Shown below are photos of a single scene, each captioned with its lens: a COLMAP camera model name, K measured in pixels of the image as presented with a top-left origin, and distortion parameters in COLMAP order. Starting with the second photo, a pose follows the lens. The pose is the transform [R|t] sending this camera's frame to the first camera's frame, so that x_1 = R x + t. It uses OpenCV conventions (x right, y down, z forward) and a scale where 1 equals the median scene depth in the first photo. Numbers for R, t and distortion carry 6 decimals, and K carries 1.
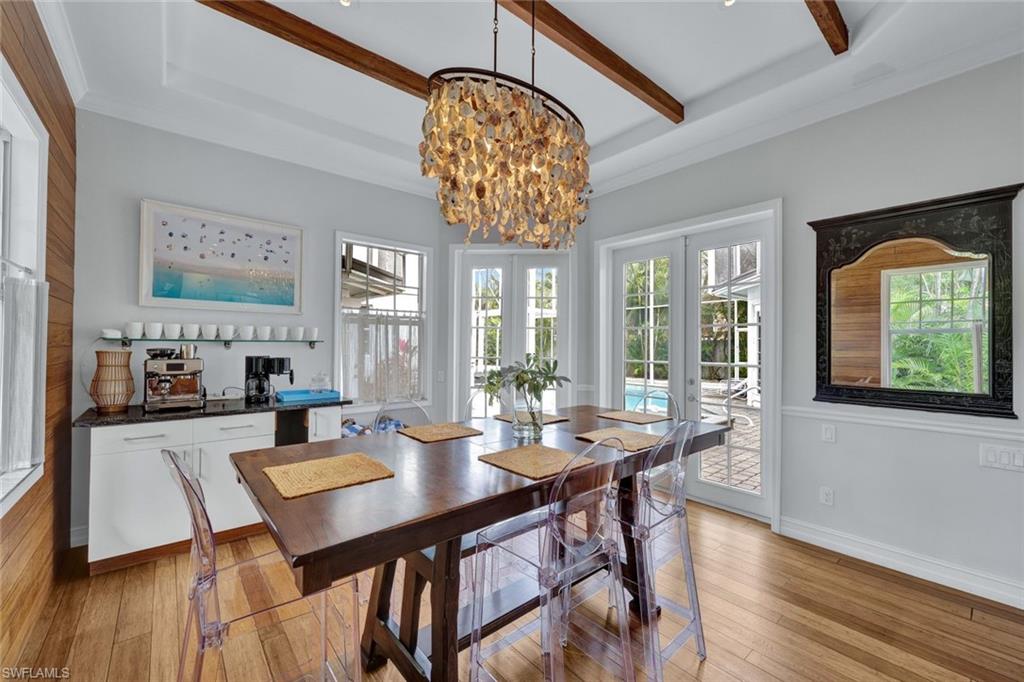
lens RADIAL K [[411.1, 0, 511.6], [0, 411.1, 341.4], [0, 0, 1]] dist [0.001559, -0.000026]
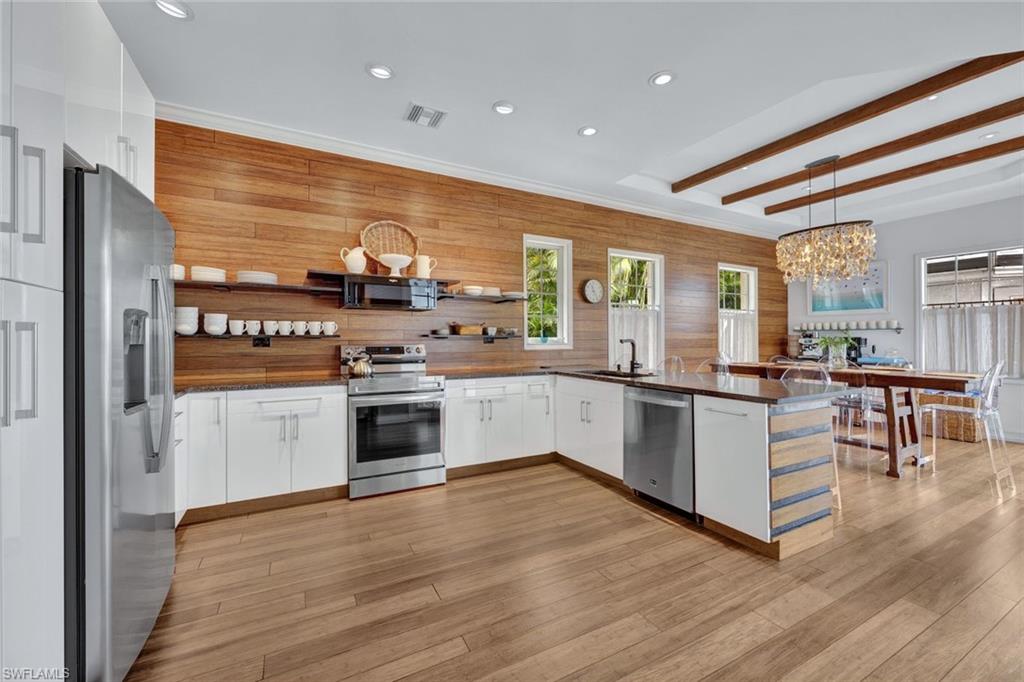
lens RADIAL K [[411.1, 0, 515.1], [0, 411.1, 338.8], [0, 0, 1]] dist [0.001559, -0.000026]
pose [[-0.206389, -0.005555, -0.978454, 1.577925], [0.008649, 0.999934, -0.007501, 0.042562], [0.978432, -0.010011, -0.206327, -0.121412]]
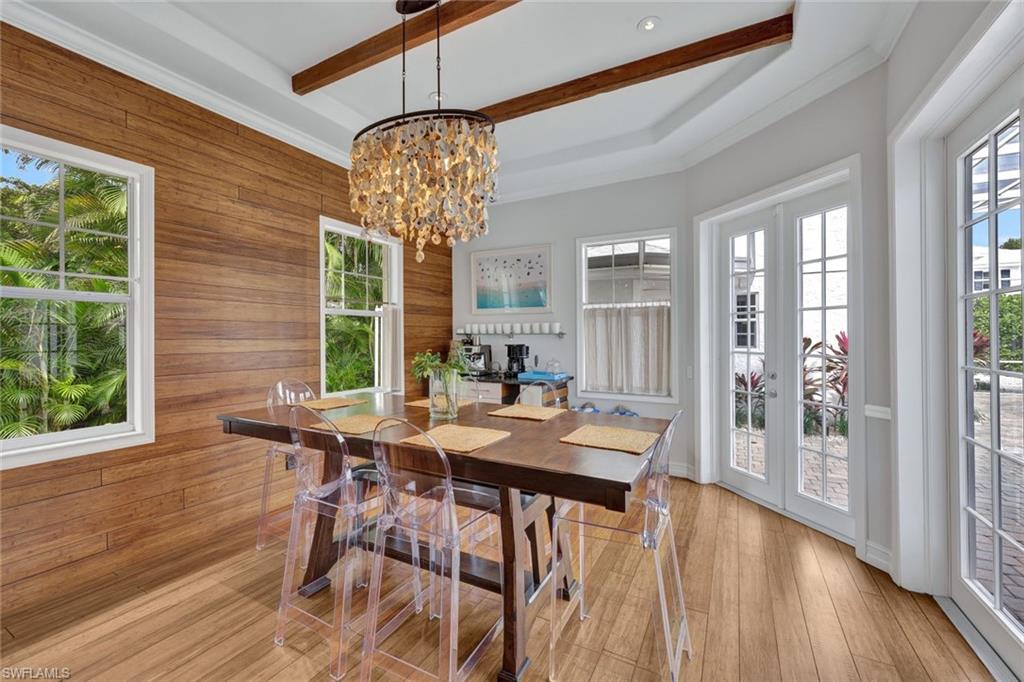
lens RADIAL K [[411.1, 0, 518.0], [0, 411.1, 333.9], [0, 0, 1]] dist [0.001559, -0.000026]
pose [[0.371305, -0.012199, -0.928431, 0.715782], [0.013016, 0.999884, -0.007933, 0.009809], [0.928420, -0.009139, 0.371421, 0.490727]]
